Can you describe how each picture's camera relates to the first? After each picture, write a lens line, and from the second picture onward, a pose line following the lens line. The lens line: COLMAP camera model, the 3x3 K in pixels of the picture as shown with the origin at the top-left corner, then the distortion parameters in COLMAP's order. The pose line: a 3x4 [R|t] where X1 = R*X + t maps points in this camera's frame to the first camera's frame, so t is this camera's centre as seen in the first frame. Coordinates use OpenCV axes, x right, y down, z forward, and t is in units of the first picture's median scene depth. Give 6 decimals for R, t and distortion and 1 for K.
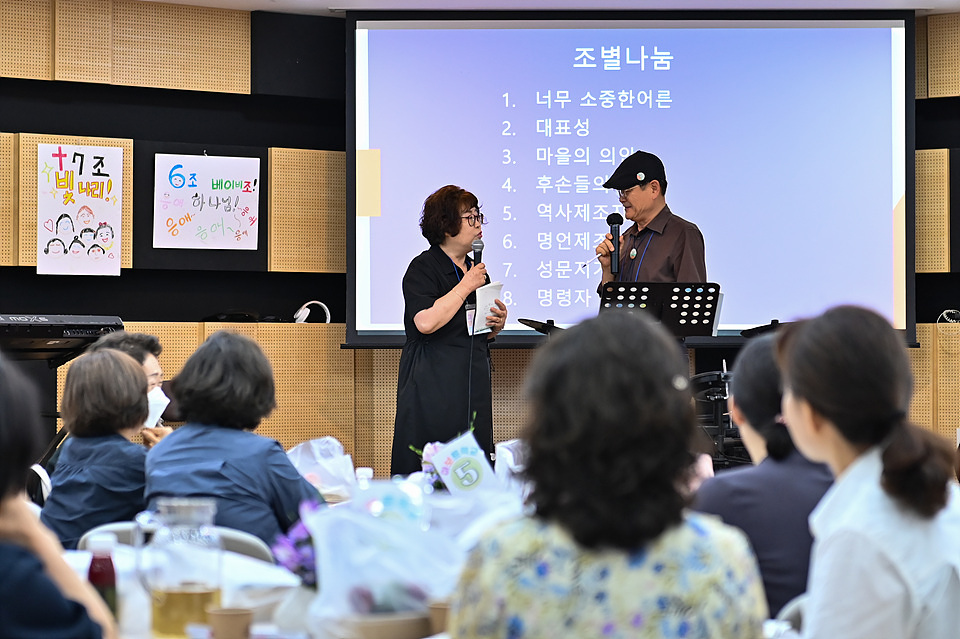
lens RADIAL K [[2879.1, 0, 480.0], [0, 2879.1, 319.5], [0, 0, 1]] dist [-0.008548, 1.402269]
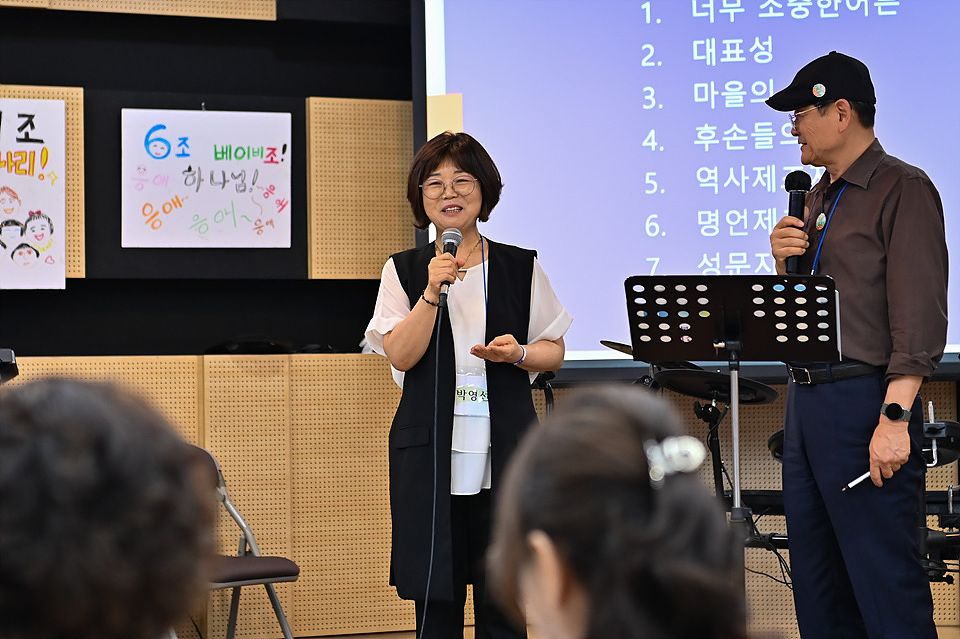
lens RADIAL K [[2879.1, 0, 480.0], [0, 2879.1, 319.5], [0, 0, 1]] dist [-0.008548, 1.402269]
pose [[0.980916, -0.020311, -0.193366, 0.098701], [0.018406, 0.999763, -0.011639, 0.001605], [0.193557, 0.007858, 0.981058, 0.341401]]
